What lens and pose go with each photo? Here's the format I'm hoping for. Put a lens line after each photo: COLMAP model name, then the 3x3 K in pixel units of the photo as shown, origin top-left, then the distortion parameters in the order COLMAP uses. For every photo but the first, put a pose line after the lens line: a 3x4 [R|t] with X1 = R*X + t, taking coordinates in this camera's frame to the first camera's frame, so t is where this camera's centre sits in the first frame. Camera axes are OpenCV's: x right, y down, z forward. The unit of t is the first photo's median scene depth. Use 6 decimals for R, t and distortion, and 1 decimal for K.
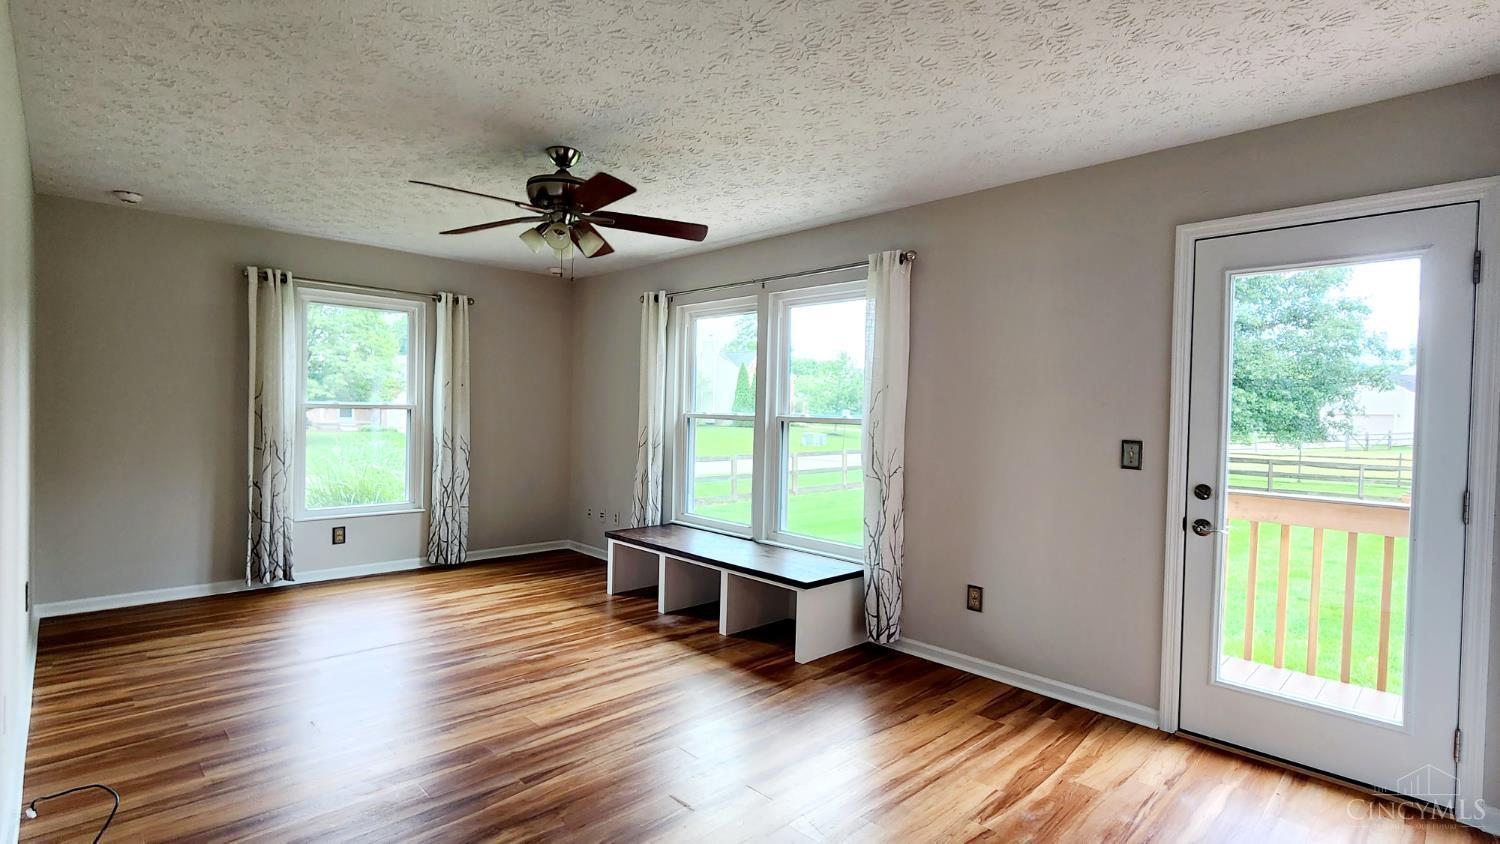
lens RADIAL K [[684.7, 0, 765.0], [0, 684.7, 426.9], [0, 0, 1]] dist [0.000944, 0.000019]
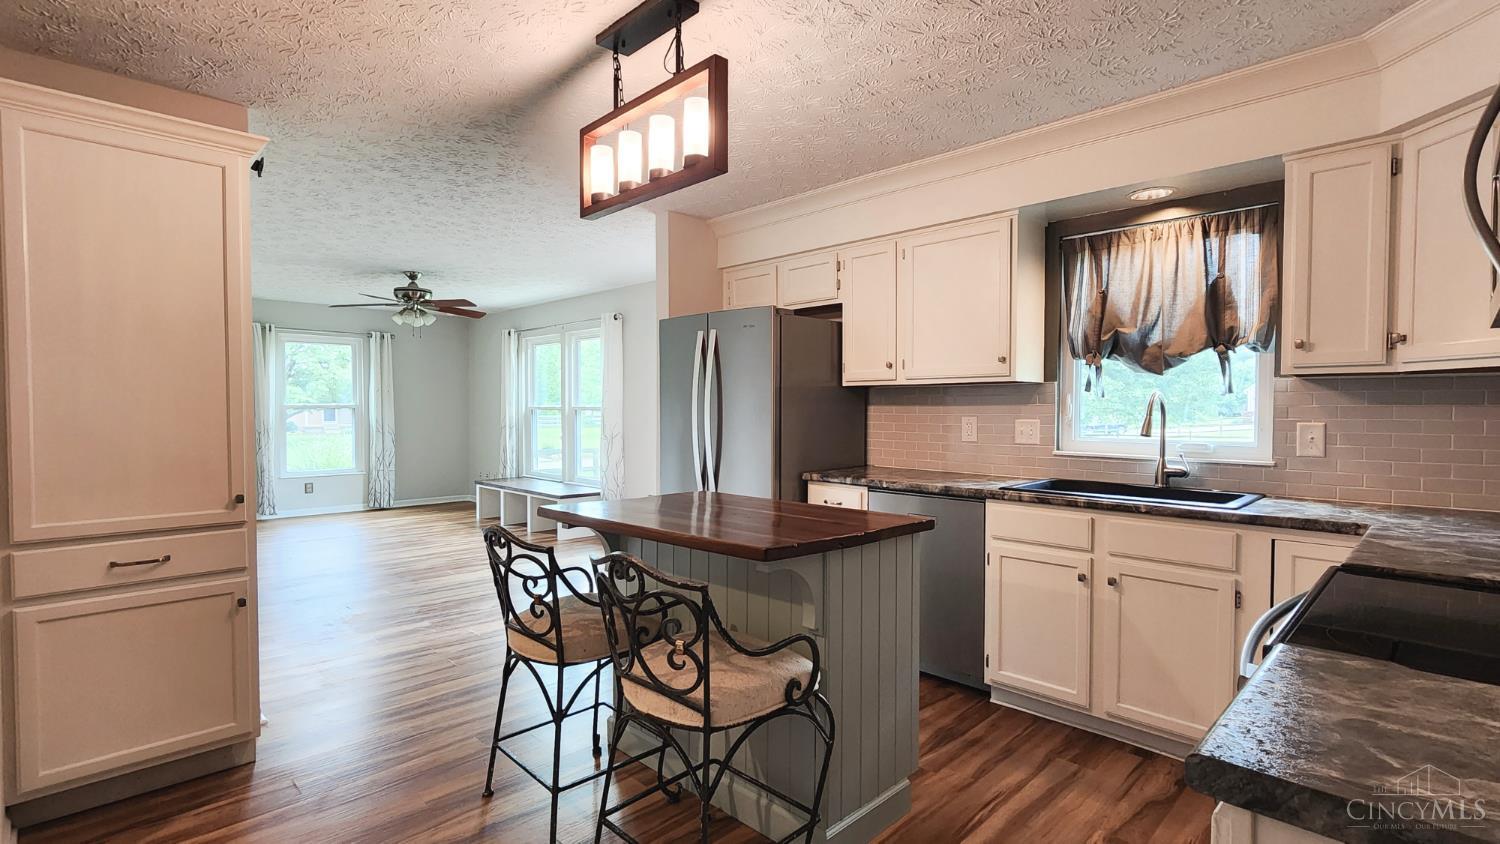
lens RADIAL K [[684.7, 0, 765.0], [0, 684.7, 426.9], [0, 0, 1]] dist [0.000944, 0.000019]
pose [[0.999713, -0.019577, 0.013810, 0.398859], [0.019533, 0.999804, 0.003314, 0.032267], [-0.013872, -0.003043, 0.999899, -0.575741]]
